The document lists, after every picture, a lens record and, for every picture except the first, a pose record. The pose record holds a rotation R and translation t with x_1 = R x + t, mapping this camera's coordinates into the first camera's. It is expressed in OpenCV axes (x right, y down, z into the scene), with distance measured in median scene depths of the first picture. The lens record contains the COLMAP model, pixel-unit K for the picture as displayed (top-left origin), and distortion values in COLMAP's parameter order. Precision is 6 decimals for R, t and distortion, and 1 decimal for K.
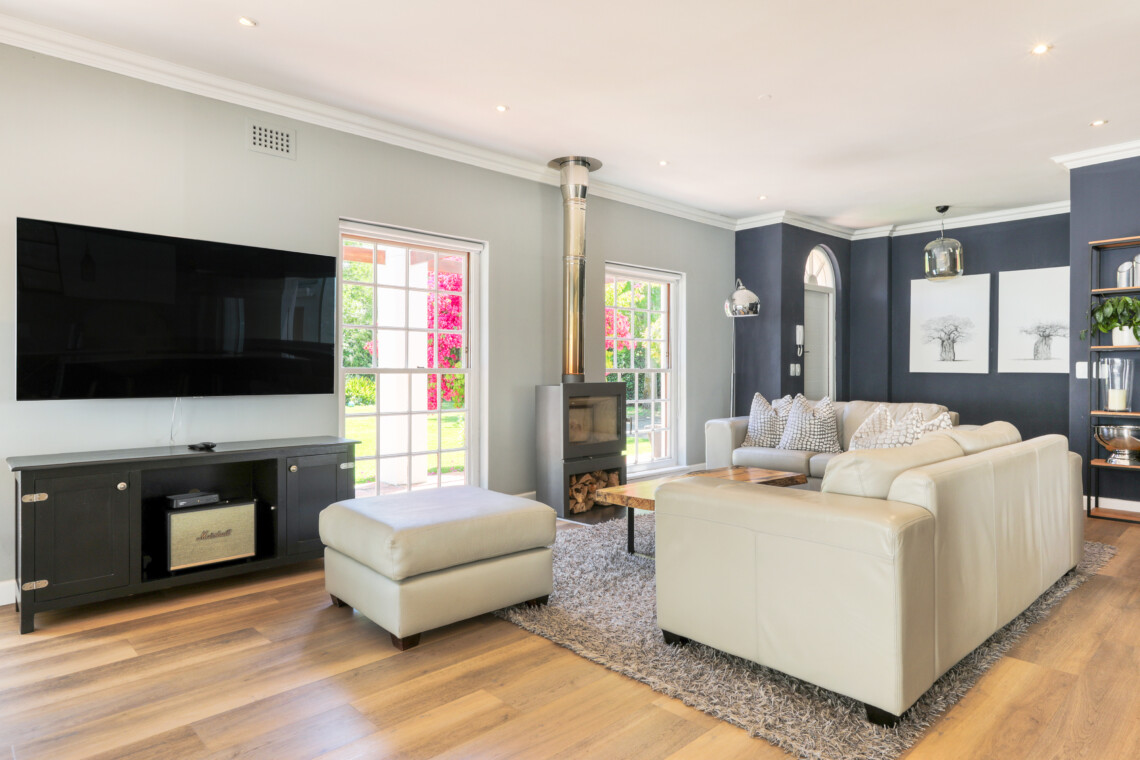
lens RADIAL K [[645.5, 0, 573.0], [0, 645.5, 380.9], [0, 0, 1]] dist [0.018219, -0.000637]
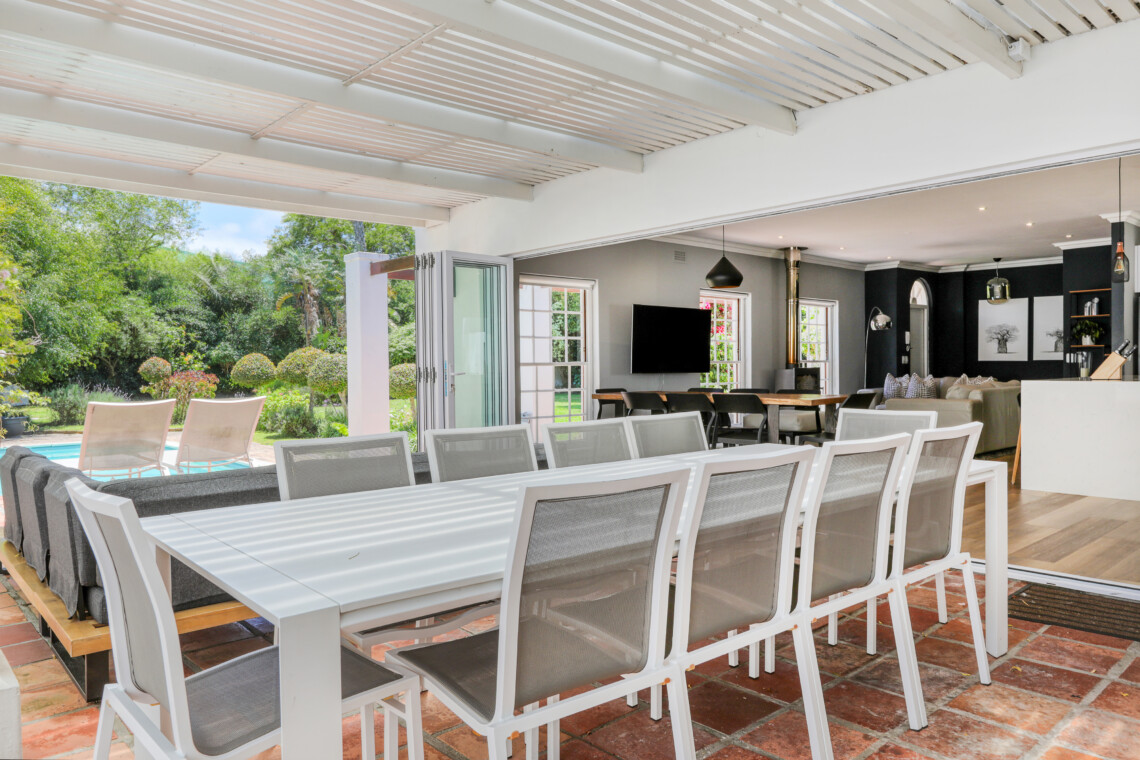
lens RADIAL K [[802.6, 0, 554.0], [0, 802.6, 388.0], [0, 0, 1]] dist [0.011866, 0.003674]
pose [[0.999862, -0.010689, -0.012683, -0.653394], [0.010838, 0.999873, 0.011712, 0.025840], [0.012556, -0.011848, 0.999851, -1.301684]]
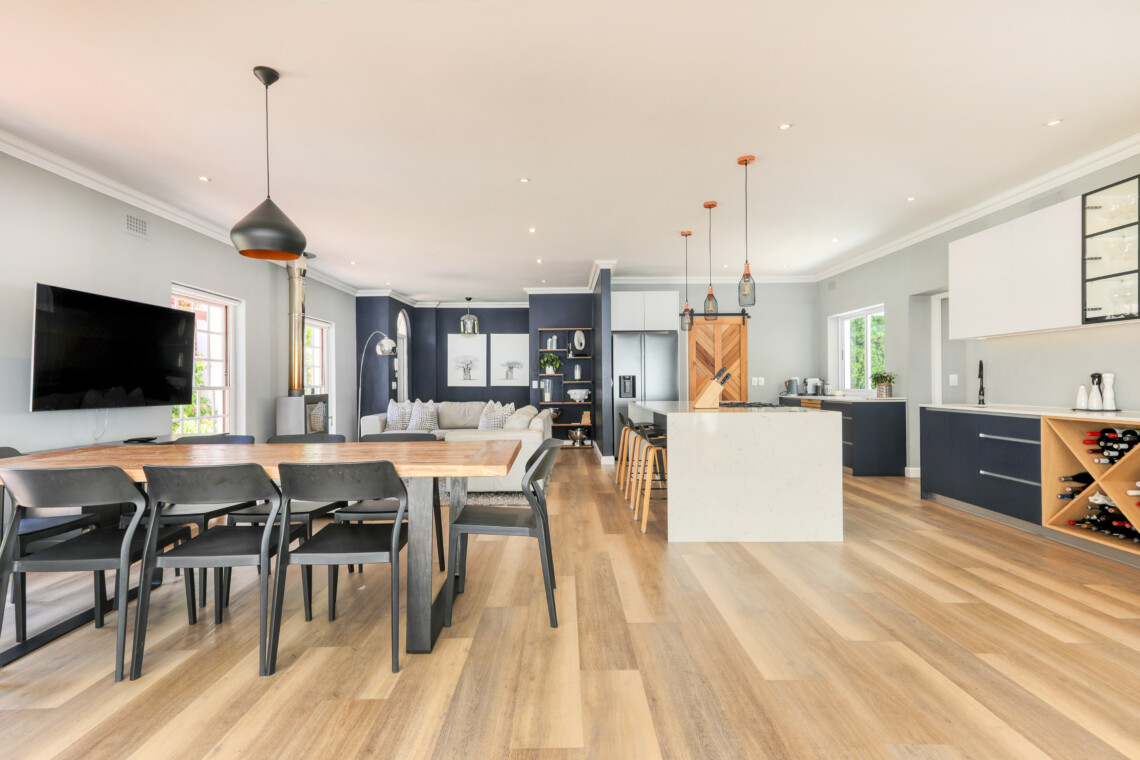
lens RADIAL K [[577.7, 0, 558.3], [0, 577.7, 380.1], [0, 0, 1]] dist [0.027845, 0.002155]
pose [[0.687739, -0.001351, 0.725956, -0.581072], [0.019909, 0.999657, -0.017001, 0.002723], [-0.725685, 0.026146, 0.687531, -0.407368]]
